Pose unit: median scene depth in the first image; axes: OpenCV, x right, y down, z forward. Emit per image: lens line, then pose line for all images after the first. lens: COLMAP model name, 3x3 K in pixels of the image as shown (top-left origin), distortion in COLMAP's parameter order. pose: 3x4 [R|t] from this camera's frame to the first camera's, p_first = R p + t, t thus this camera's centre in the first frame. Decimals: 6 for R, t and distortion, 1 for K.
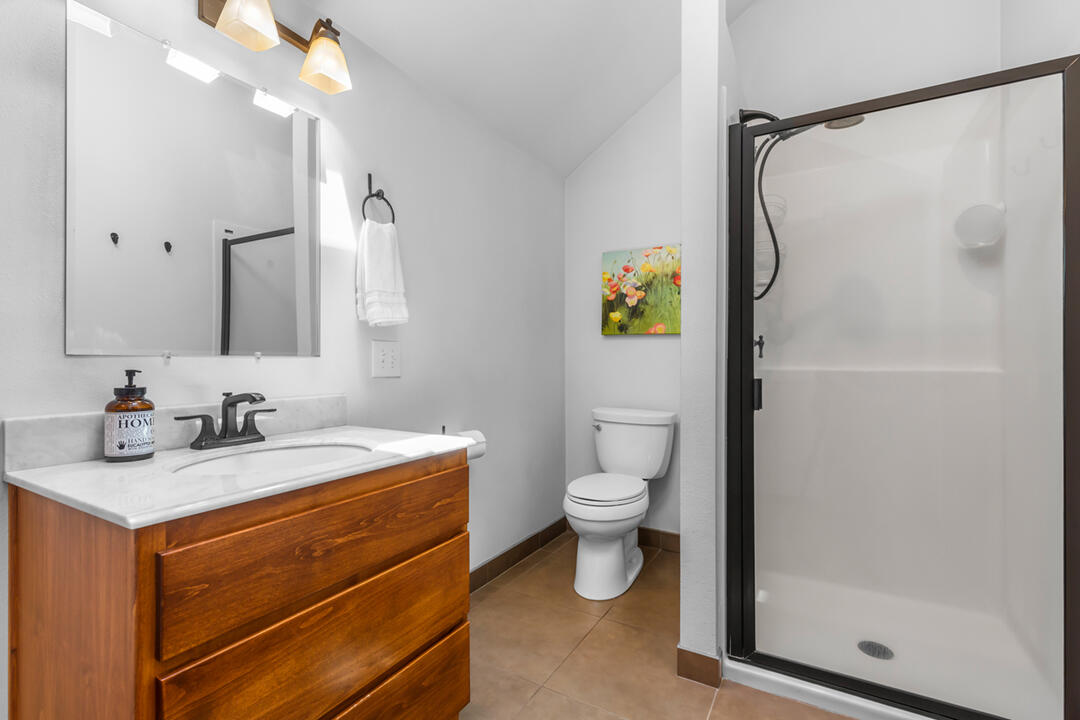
lens RADIAL K [[490.1, 0, 539.8], [0, 490.1, 359.1], [0, 0, 1]] dist [-0.000101, -0.000034]
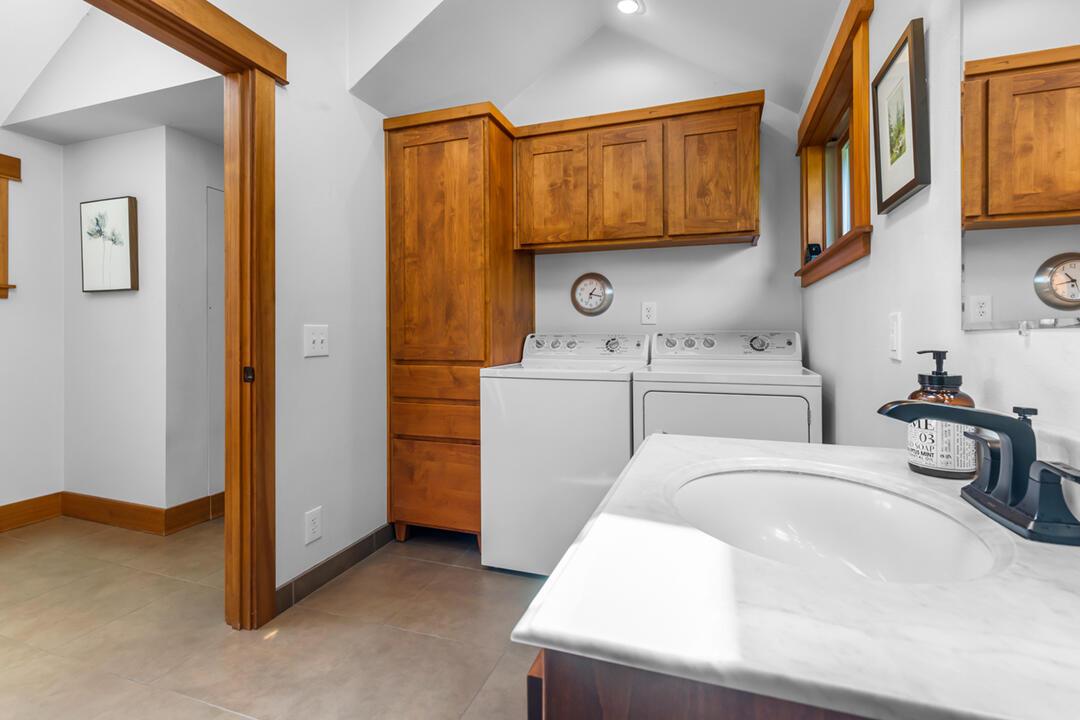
lens RADIAL K [[490.1, 0, 548.0], [0, 490.1, 339.0], [0, 0, 1]] dist [-0.000101, -0.000034]
pose [[0.197865, -0.005964, -0.980211, -0.251650], [0.005219, 0.999974, -0.005031, 0.006652], [0.980215, -0.004120, 0.197891, 0.304105]]
